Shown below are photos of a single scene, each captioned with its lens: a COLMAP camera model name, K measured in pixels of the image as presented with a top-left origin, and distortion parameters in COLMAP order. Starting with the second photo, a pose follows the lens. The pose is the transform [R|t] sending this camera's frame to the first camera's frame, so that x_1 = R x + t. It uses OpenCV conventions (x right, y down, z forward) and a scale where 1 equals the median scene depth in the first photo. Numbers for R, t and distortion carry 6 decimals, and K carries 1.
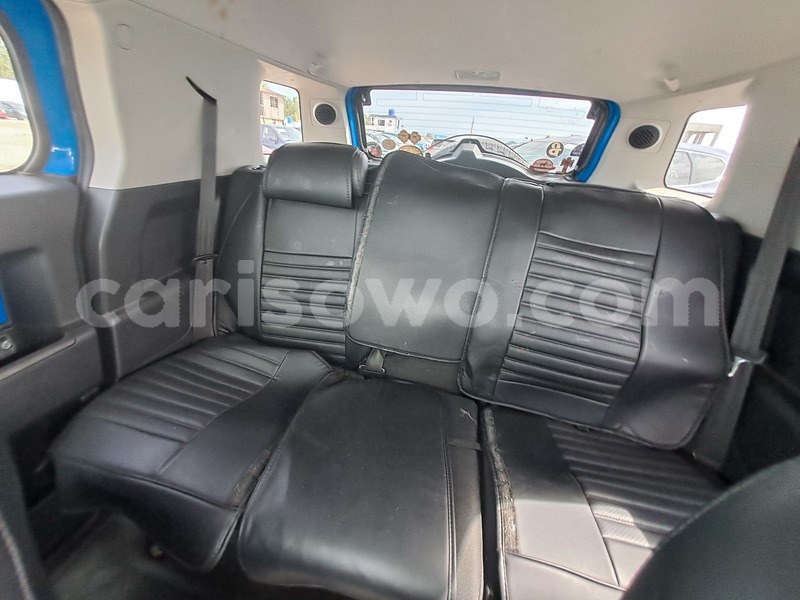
lens RADIAL K [[315.1, 0, 400.0], [0, 315.1, 300.0], [0, 0, 1]] dist [0.000412, -0.000025]
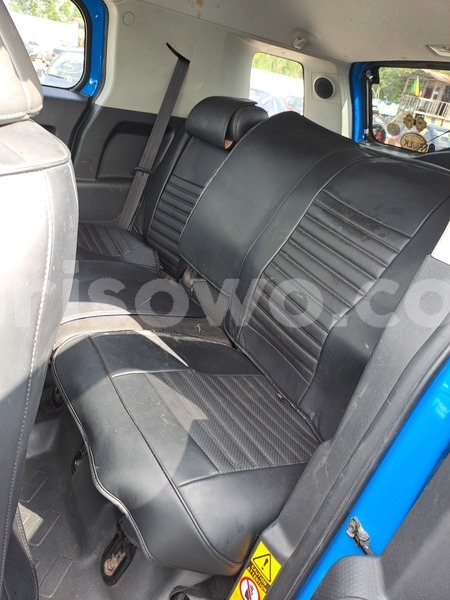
lens RADIAL K [[440.0, 0, 225.0], [0, 440.0, 300.0], [0, 0, 1]] dist [0.010523, 0.003852]
pose [[0.712608, 0.358328, -0.603150, 1.012376], [-0.431979, 0.901531, 0.025222, 0.167580], [0.552797, 0.242574, 0.797229, -0.167113]]
